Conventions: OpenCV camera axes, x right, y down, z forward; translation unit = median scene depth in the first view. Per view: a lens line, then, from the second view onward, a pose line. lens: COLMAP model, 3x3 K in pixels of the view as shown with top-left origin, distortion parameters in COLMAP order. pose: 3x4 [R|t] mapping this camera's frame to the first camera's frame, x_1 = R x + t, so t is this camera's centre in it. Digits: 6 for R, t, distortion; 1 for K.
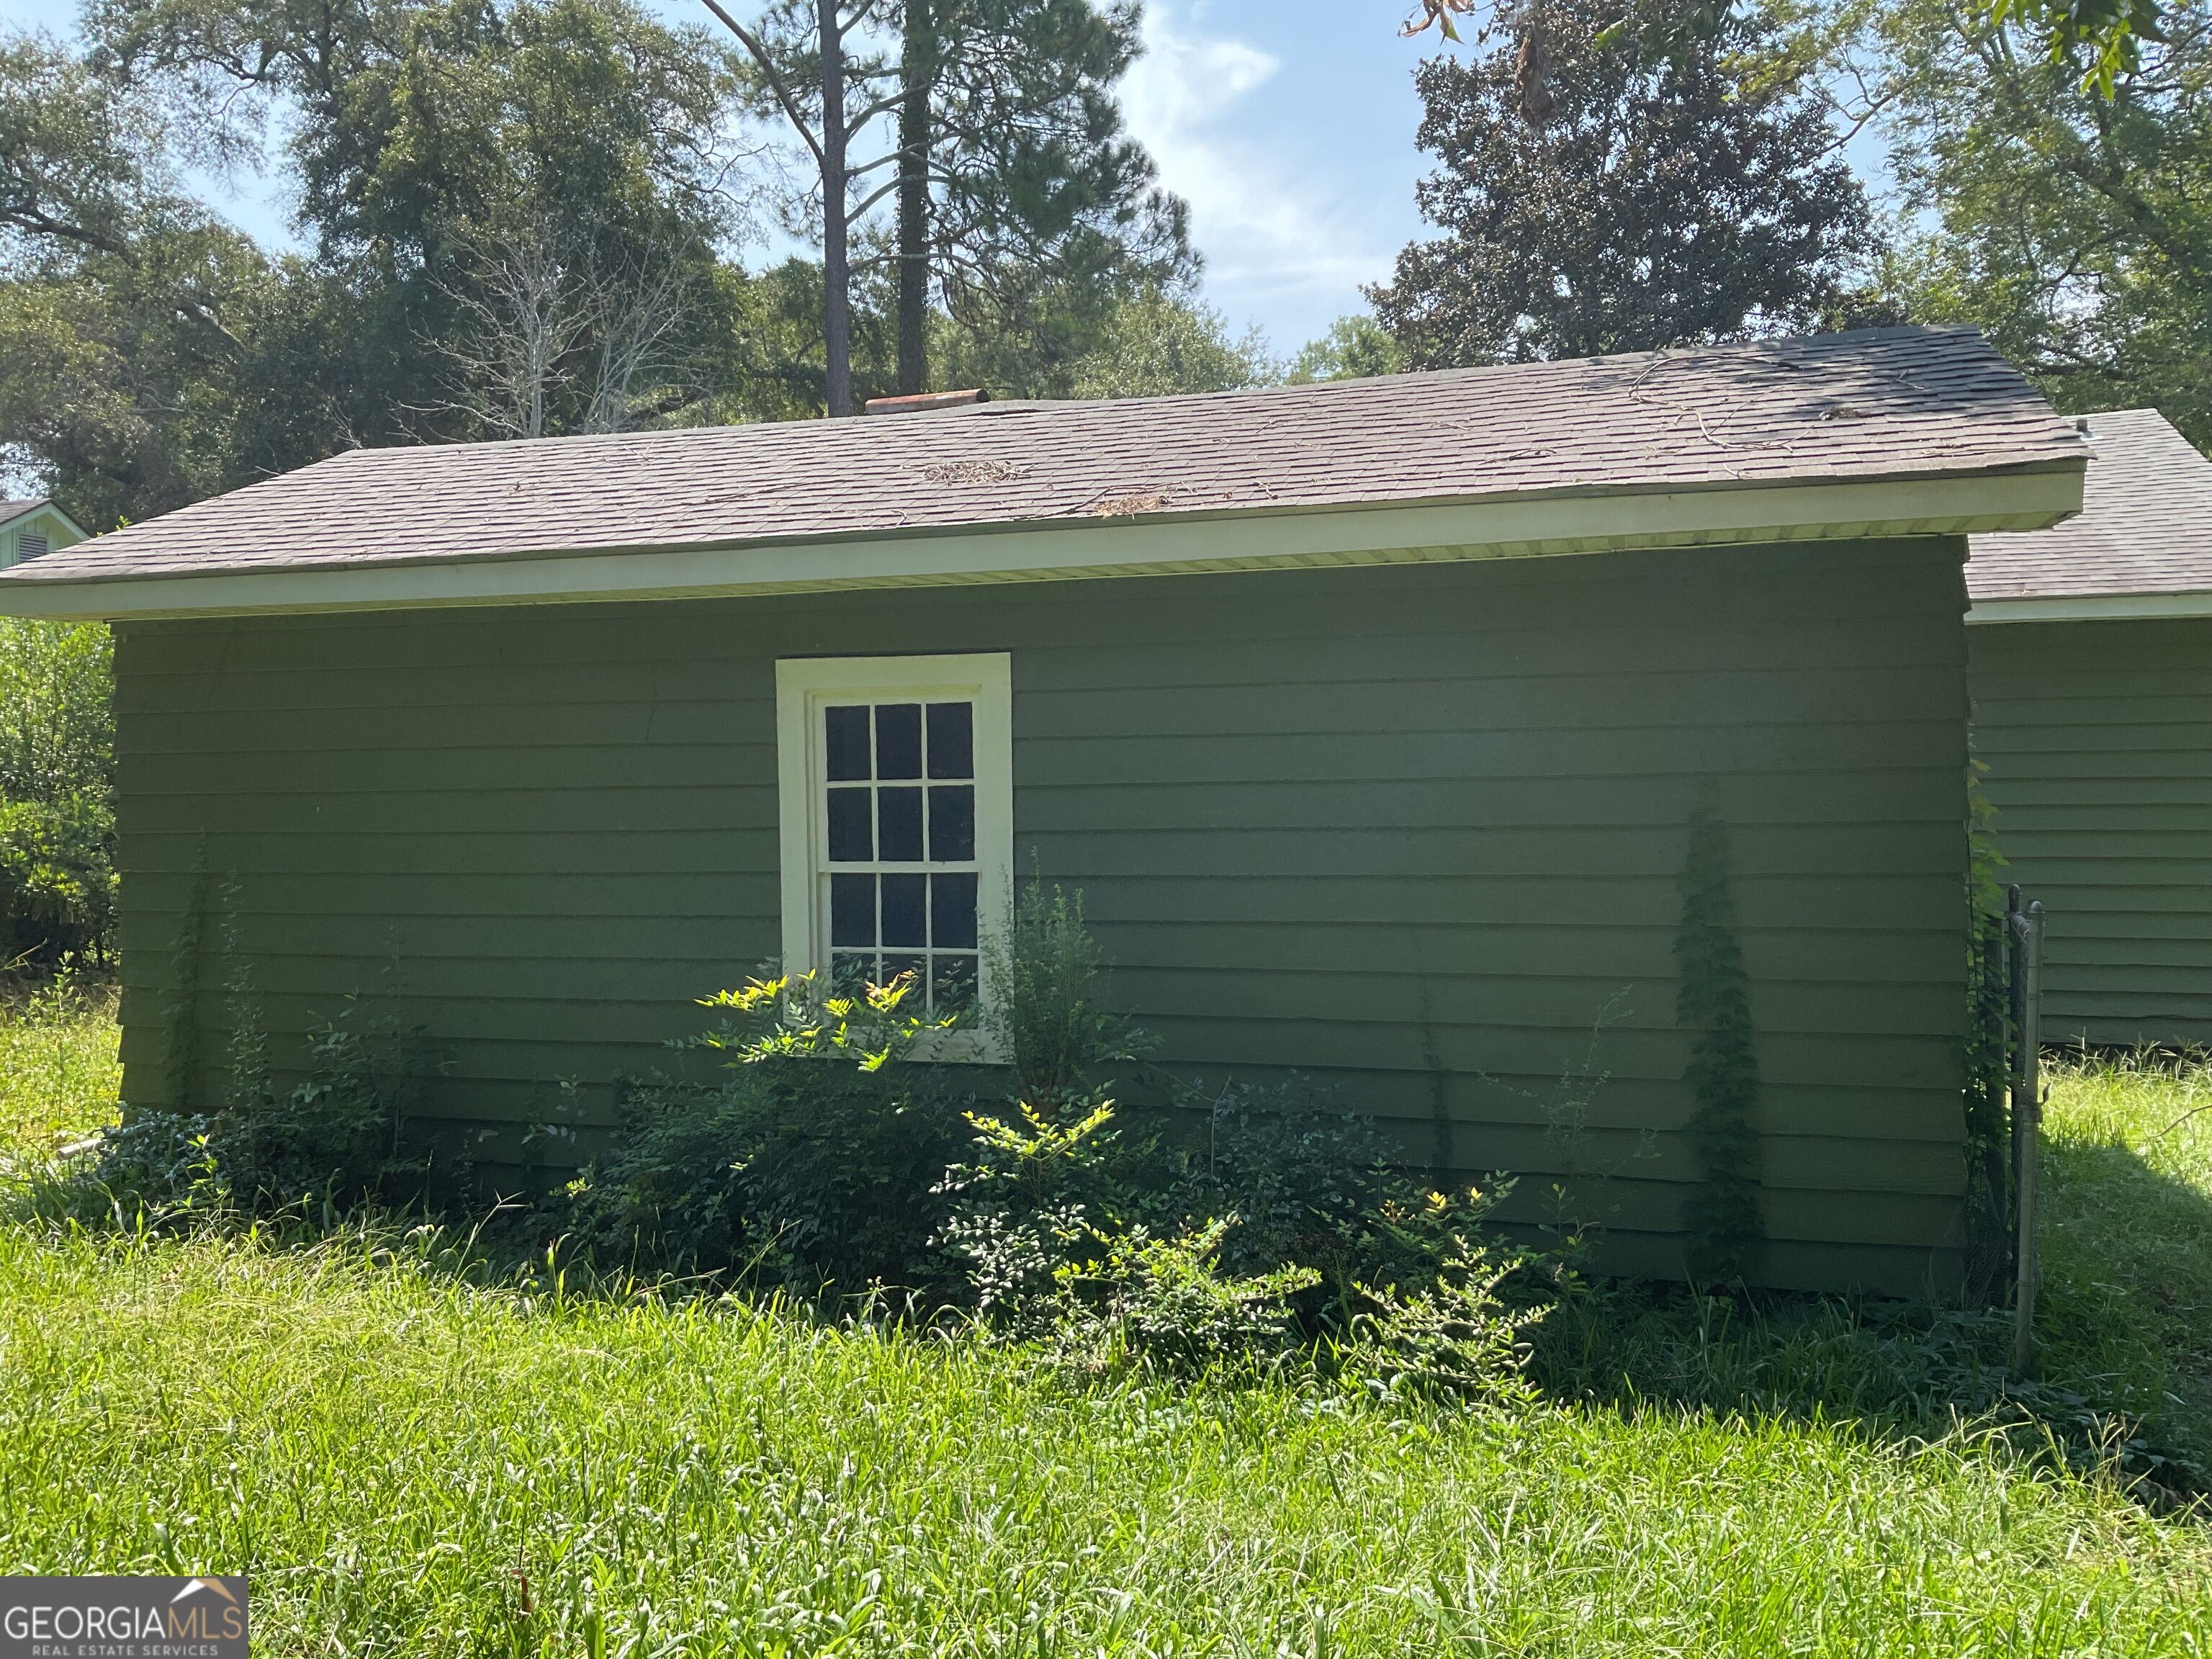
lens RADIAL K [[1828.4, 0, 1106.0], [0, 1828.4, 829.5], [0, 0, 1]] dist [0.099352, -0.209349]
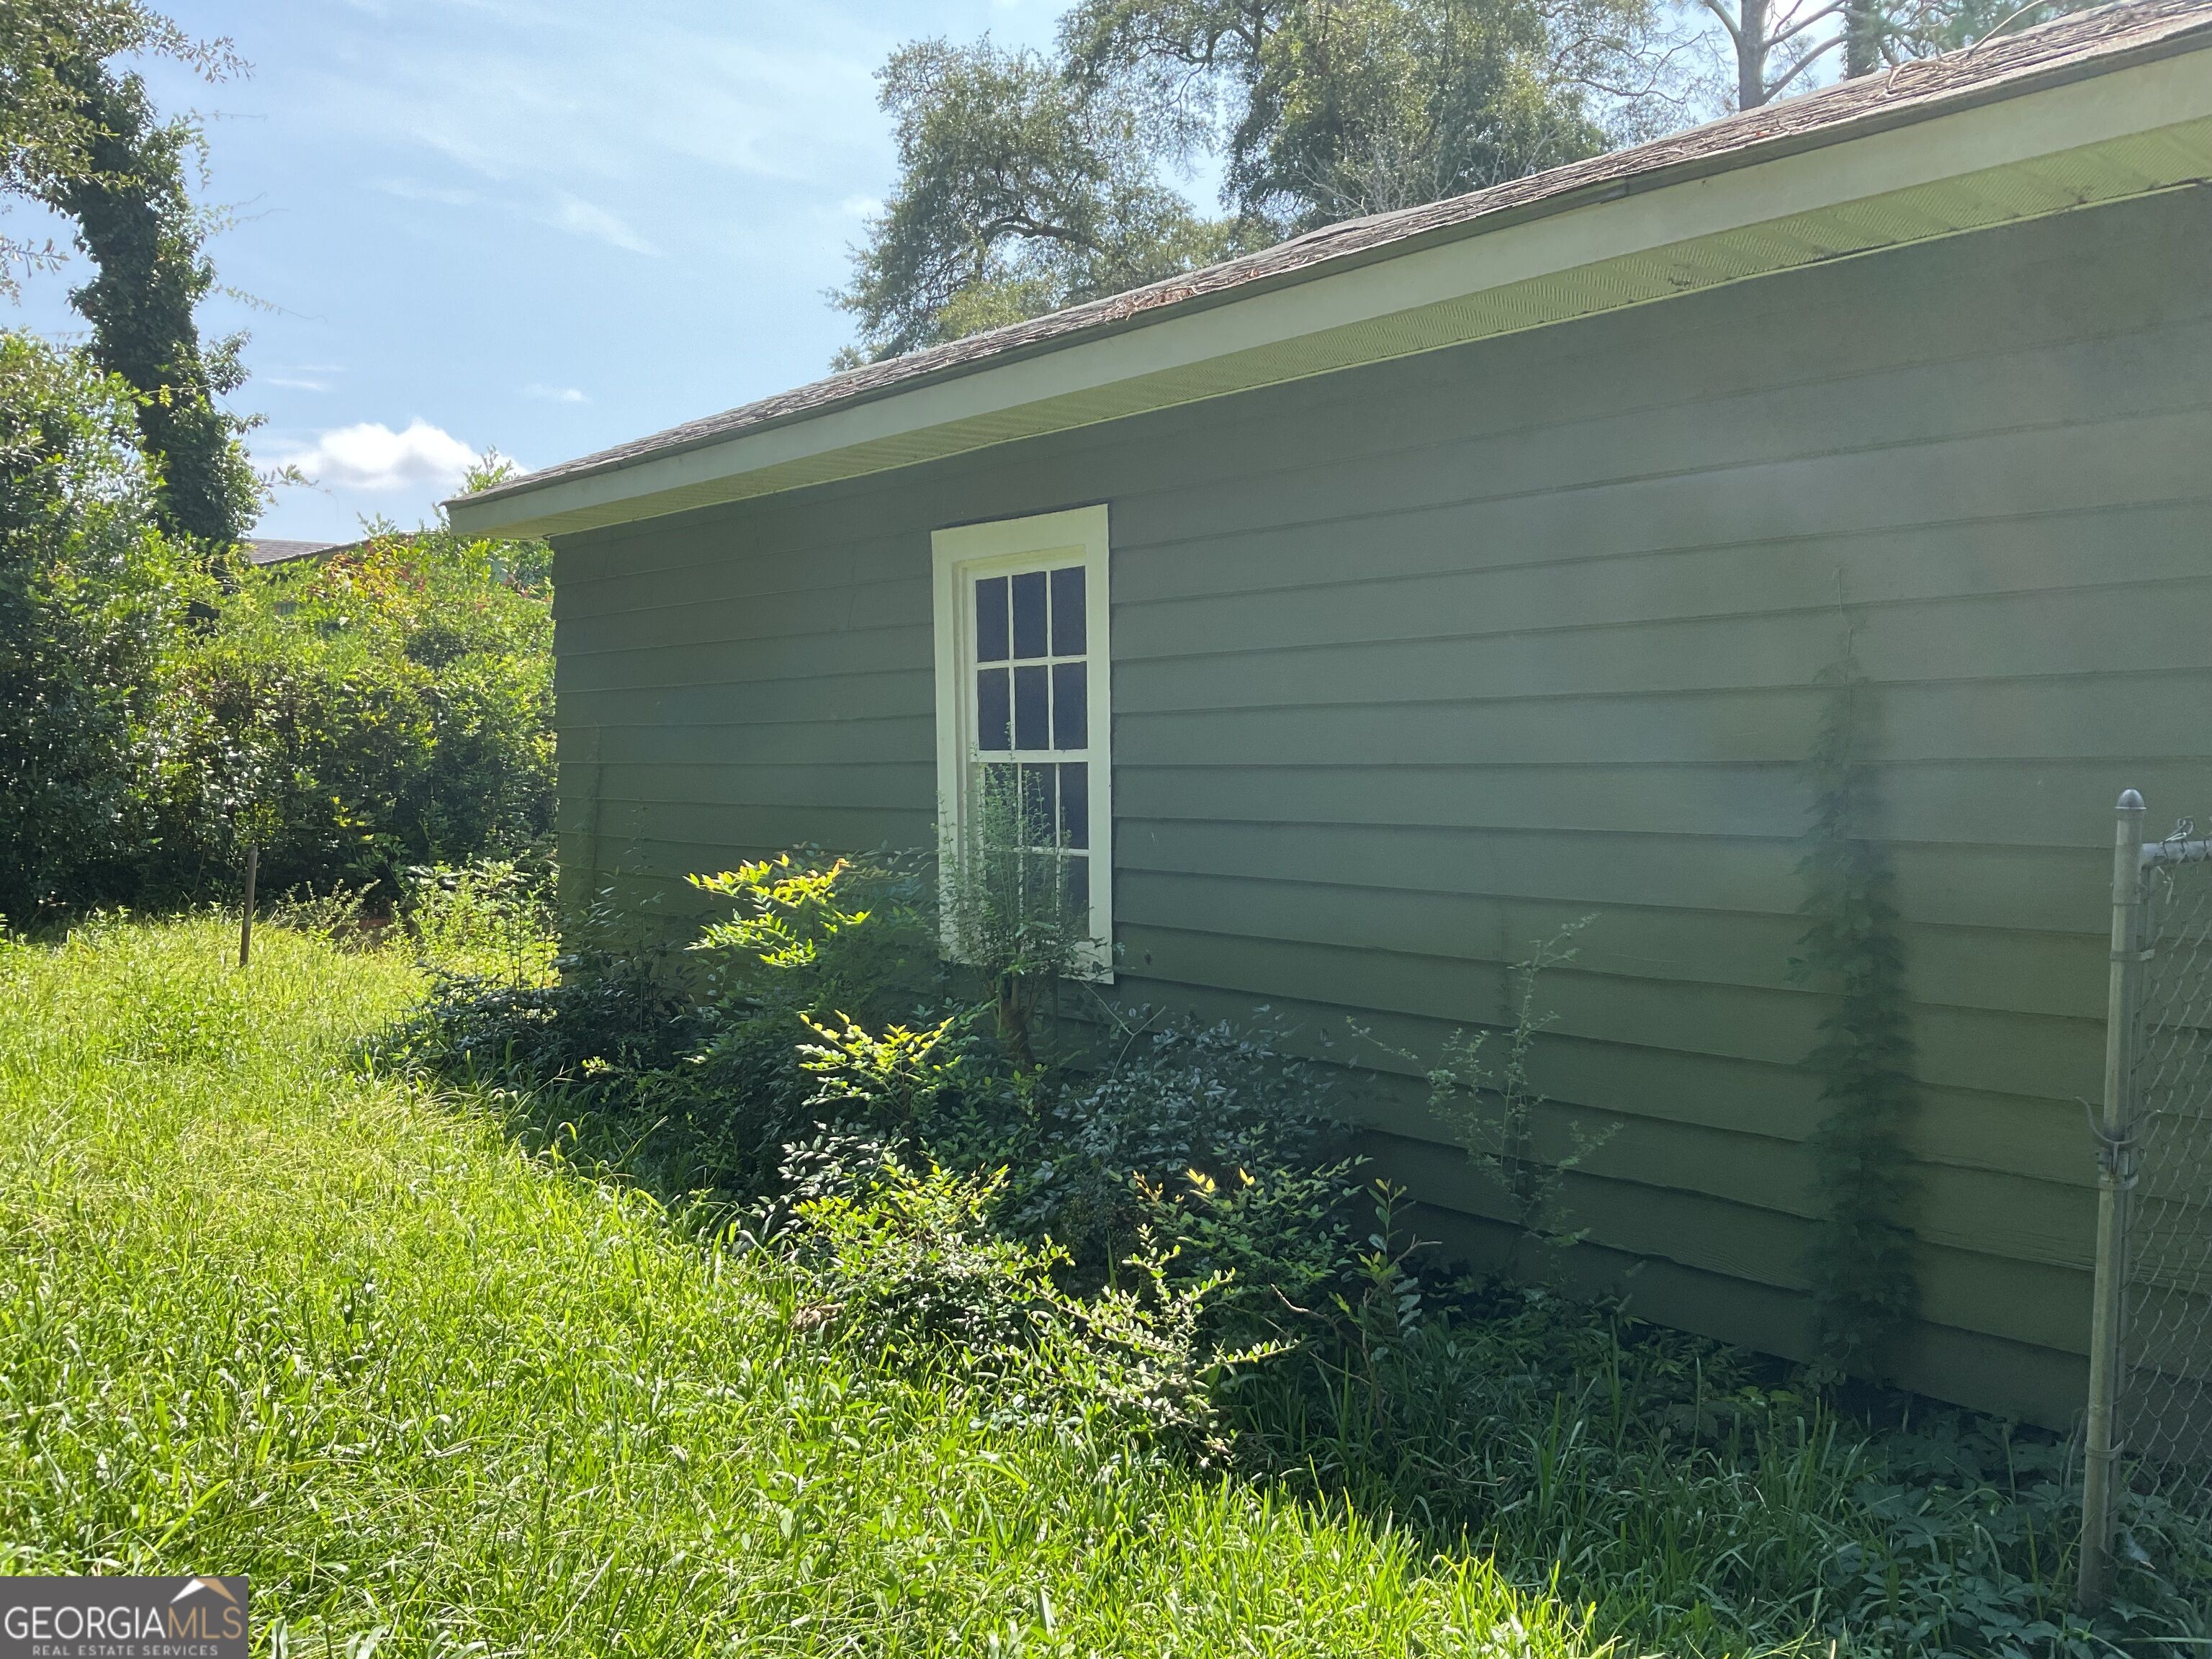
lens RADIAL K [[1828.4, 0, 1106.0], [0, 1828.4, 829.5], [0, 0, 1]] dist [0.099352, -0.209349]
pose [[0.851557, 0.027872, -0.523521, 0.384034], [-0.012378, 0.999376, 0.033072, 0.025996], [0.524116, -0.021683, 0.851371, 0.254899]]
